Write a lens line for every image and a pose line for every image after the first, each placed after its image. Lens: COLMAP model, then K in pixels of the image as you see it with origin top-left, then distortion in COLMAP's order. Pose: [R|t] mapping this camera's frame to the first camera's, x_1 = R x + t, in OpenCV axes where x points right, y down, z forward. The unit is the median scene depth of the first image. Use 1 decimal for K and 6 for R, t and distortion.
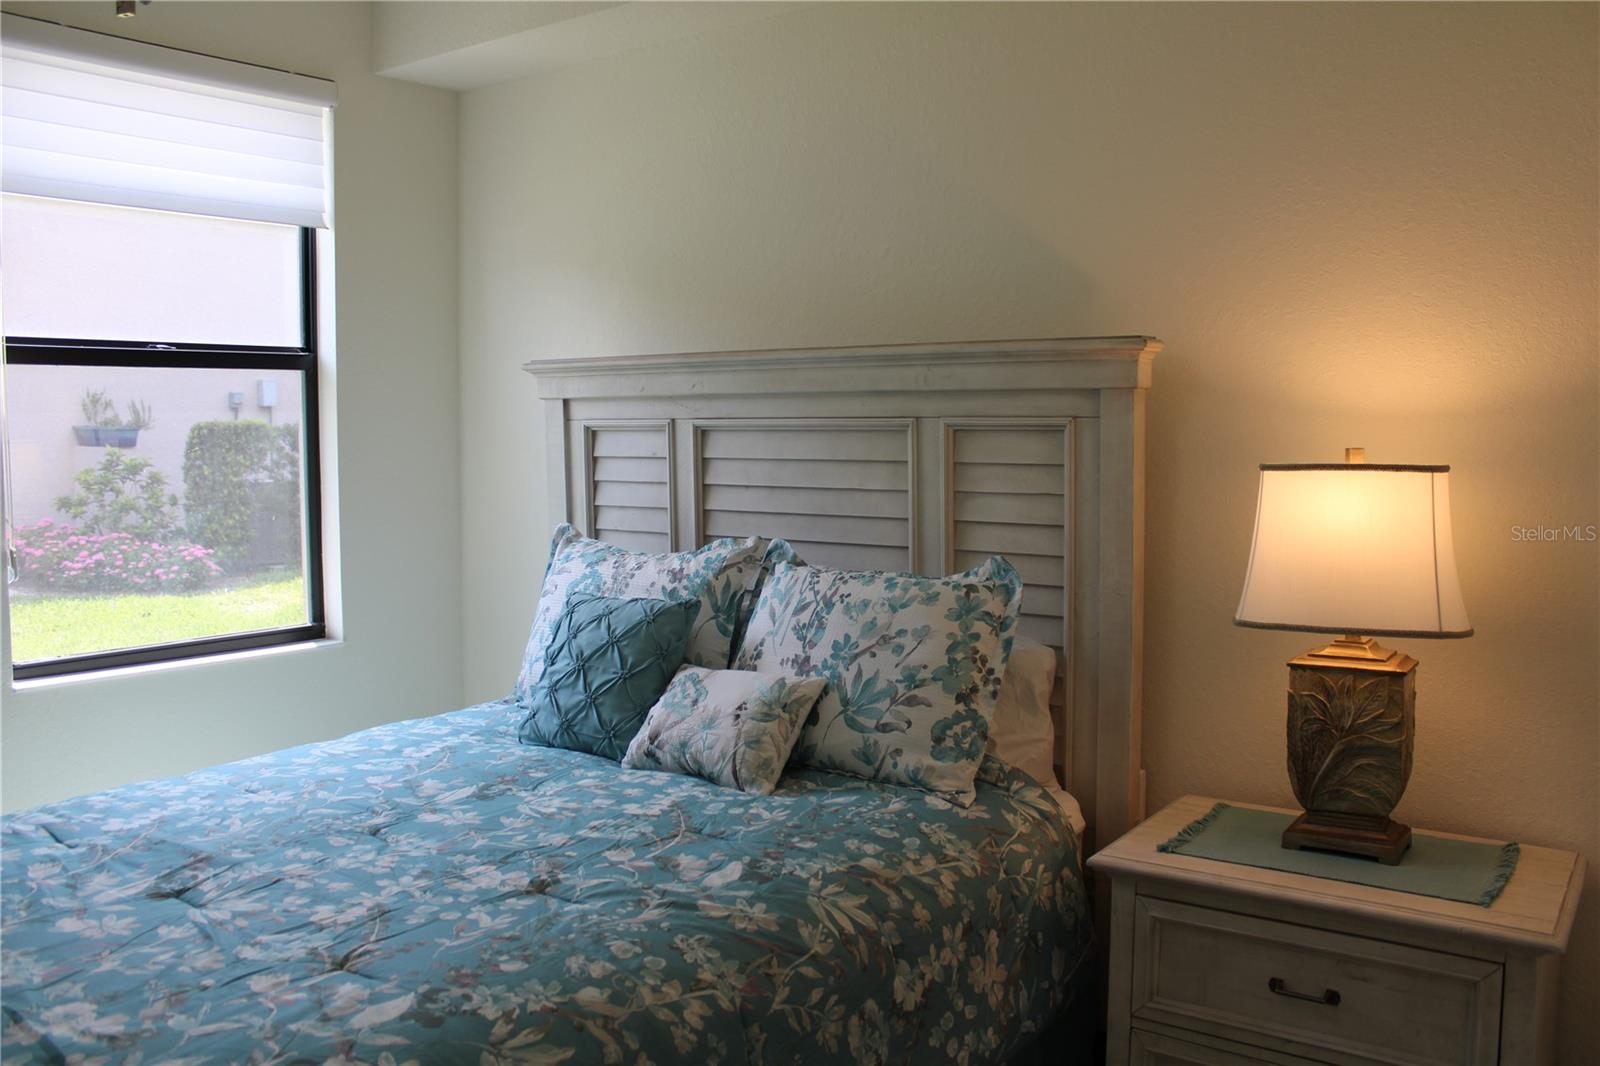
lens RADIAL K [[1349.1, 0, 808.0], [0, 1349.1, 520.6], [0, 0, 1]] dist [-0.158679, 0.134880]
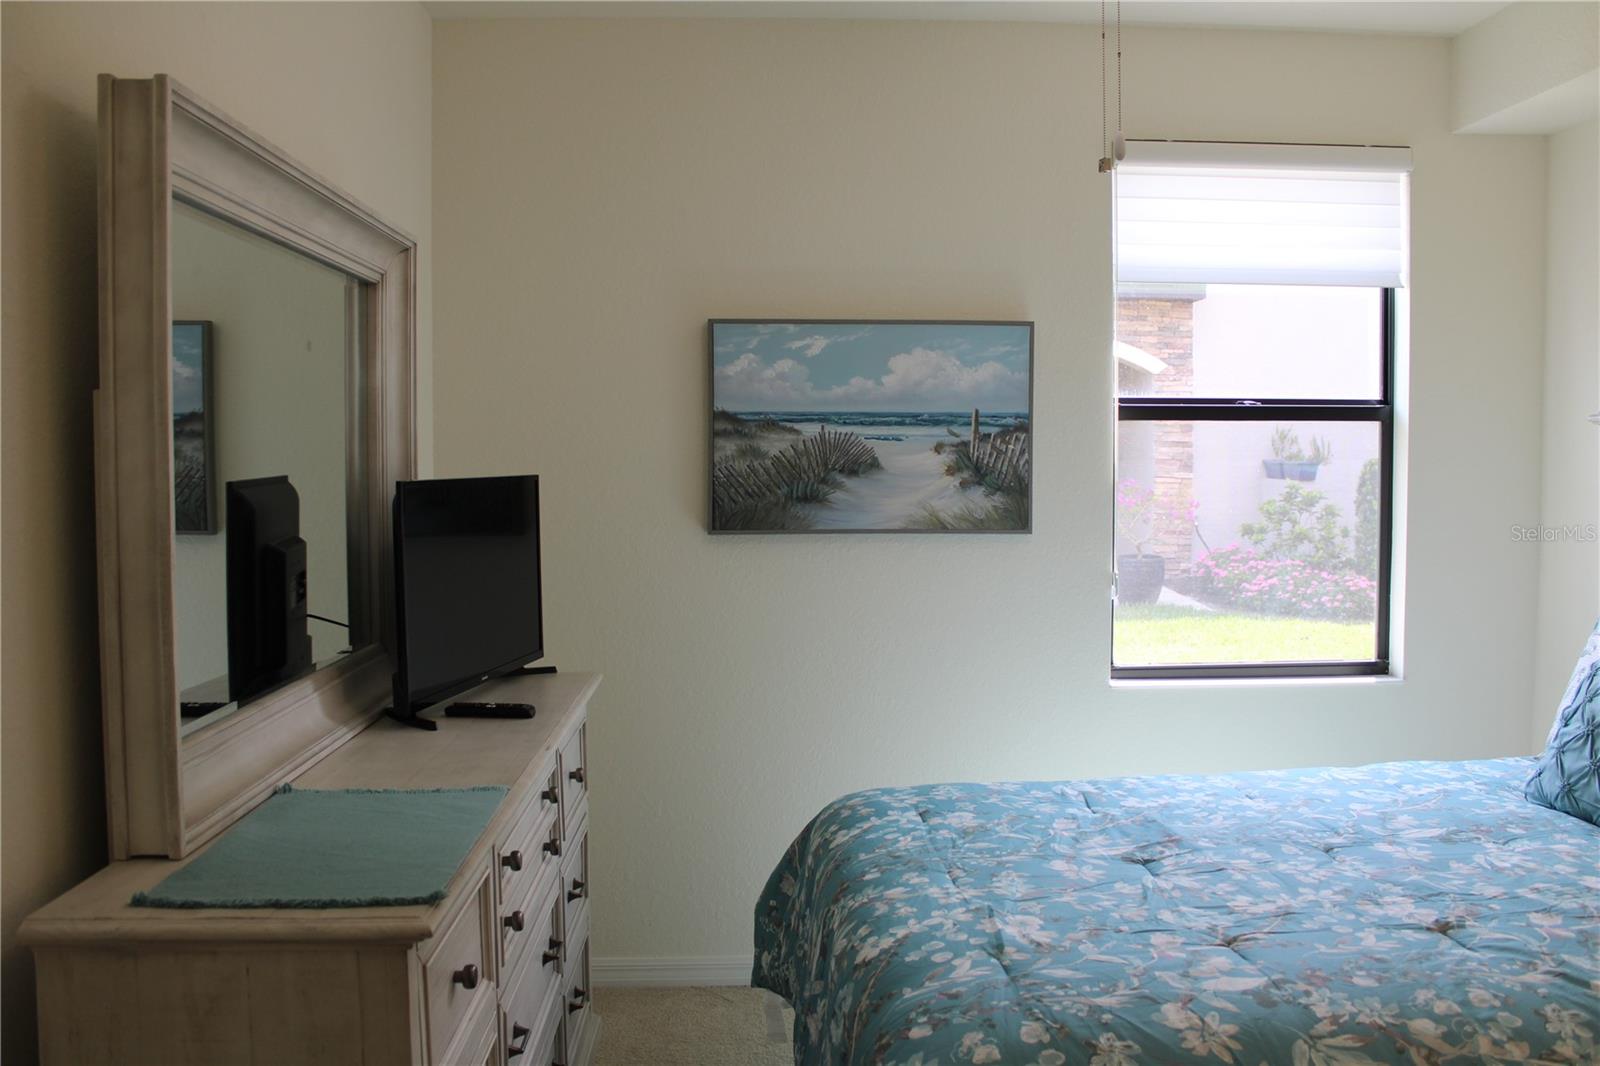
lens RADIAL K [[1349.1, 0, 804.9], [0, 1349.1, 518.7], [0, 0, 1]] dist [-0.158679, 0.134880]
pose [[0.642313, 0.038159, -0.765492, 0.191061], [-0.056963, 0.998374, 0.001971, -0.015970], [0.764323, 0.042338, 0.643442, -0.048698]]
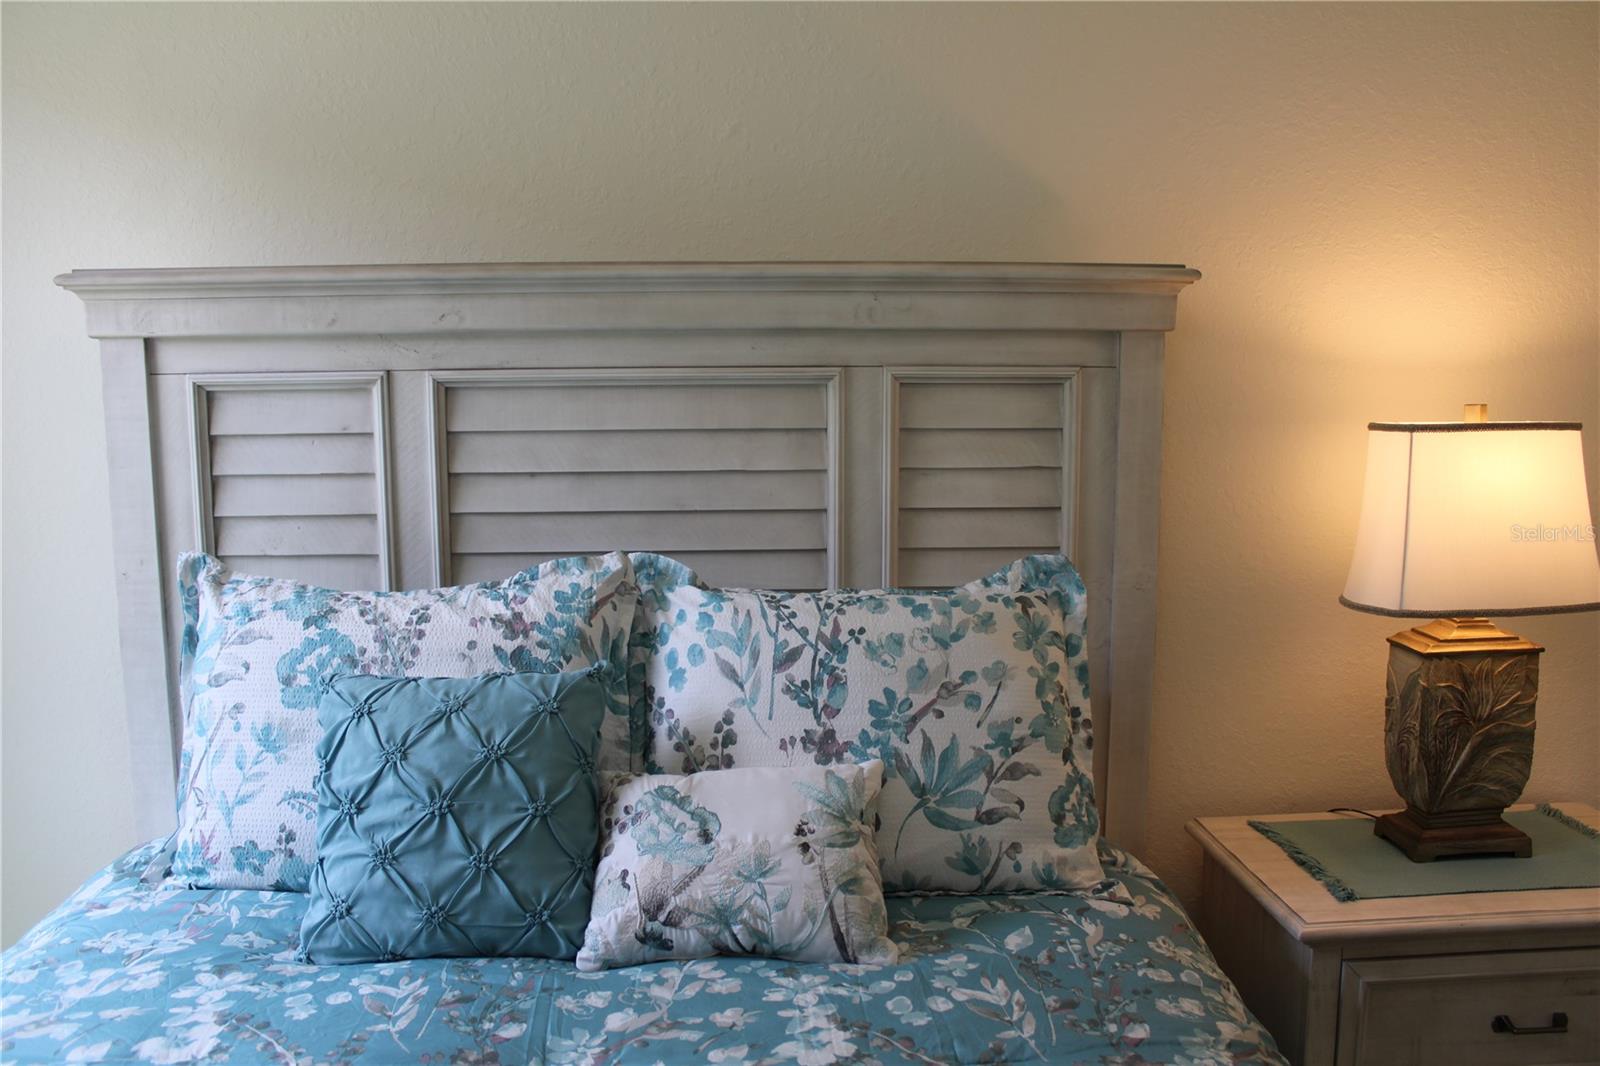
lens RADIAL K [[1349.1, 0, 806.8], [0, 1349.1, 524.4], [0, 0, 1]] dist [-0.158679, 0.134880]
pose [[0.781481, -0.069837, 0.620009, -0.420218], [0.046749, 0.997477, 0.053429, -0.036185], [-0.622176, -0.012769, 0.782773, 0.507190]]
